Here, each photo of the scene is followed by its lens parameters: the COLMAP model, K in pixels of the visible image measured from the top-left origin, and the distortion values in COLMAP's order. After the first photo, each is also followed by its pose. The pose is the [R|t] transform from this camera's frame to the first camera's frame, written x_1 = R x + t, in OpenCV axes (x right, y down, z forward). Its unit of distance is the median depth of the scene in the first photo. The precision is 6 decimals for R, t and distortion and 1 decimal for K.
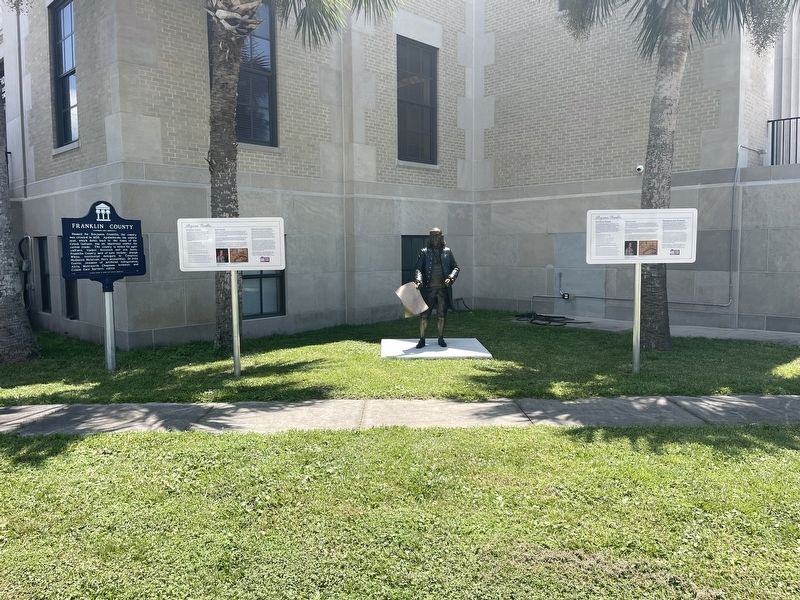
lens RADIAL K [[597.0, 0, 397.8], [0, 597.0, 296.6], [0, 0, 1]] dist [0.006805, -0.005981]
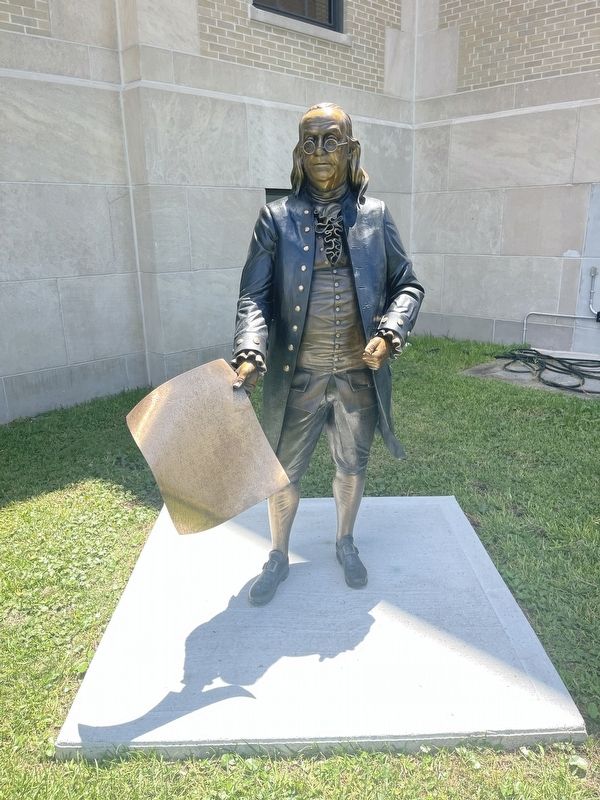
lens RADIAL K [[597.0, 0, 307.1], [0, 597.0, 404.1], [0, 0, 1]] dist [0.006805, -0.005981]
pose [[0.999978, -0.006588, 0.000090, 0.039040], [0.006424, 0.977945, 0.208764, -0.036778], [-0.001464, -0.208758, 0.977966, 0.528425]]
